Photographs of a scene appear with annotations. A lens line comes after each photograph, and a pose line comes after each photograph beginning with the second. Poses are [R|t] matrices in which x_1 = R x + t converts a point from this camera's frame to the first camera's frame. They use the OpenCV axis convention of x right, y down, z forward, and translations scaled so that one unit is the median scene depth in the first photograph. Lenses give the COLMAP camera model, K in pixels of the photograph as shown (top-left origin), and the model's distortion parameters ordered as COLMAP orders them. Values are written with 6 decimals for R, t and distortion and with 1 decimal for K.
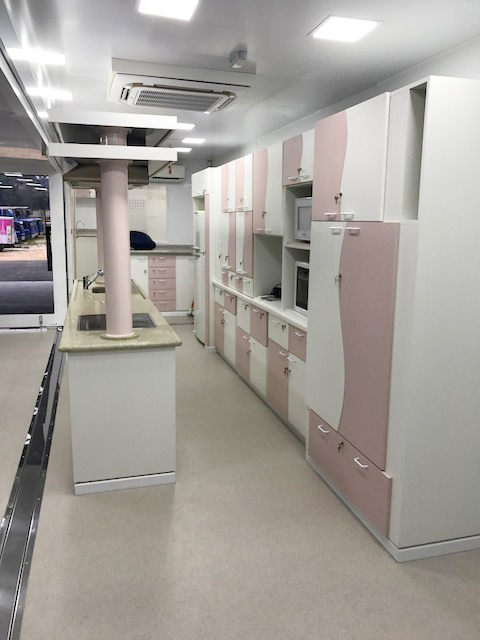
lens RADIAL K [[529.5, 0, 242.9], [0, 529.5, 314.4], [0, 0, 1]] dist [0.037995, -0.010521]
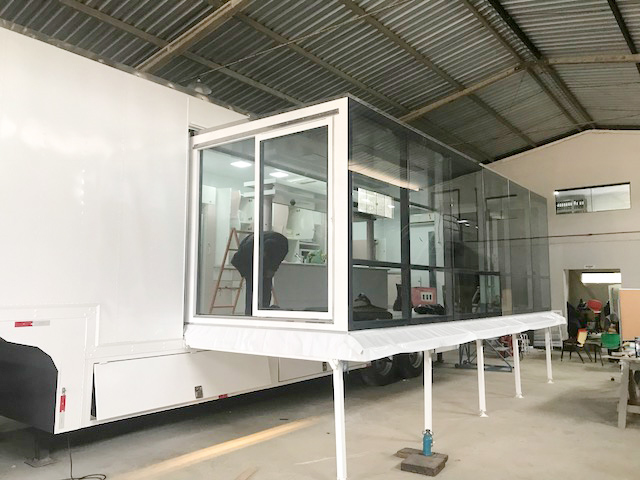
lens RADIAL K [[529.5, 0, 320.0], [0, 529.5, 240.0], [0, 0, 1]] dist [0.037995, -0.010521]
pose [[-0.589199, 0.054791, 0.806128, -2.131097], [0.129177, 0.991253, 0.027042, -0.206711], [-0.797595, 0.120067, -0.591123, 2.501406]]
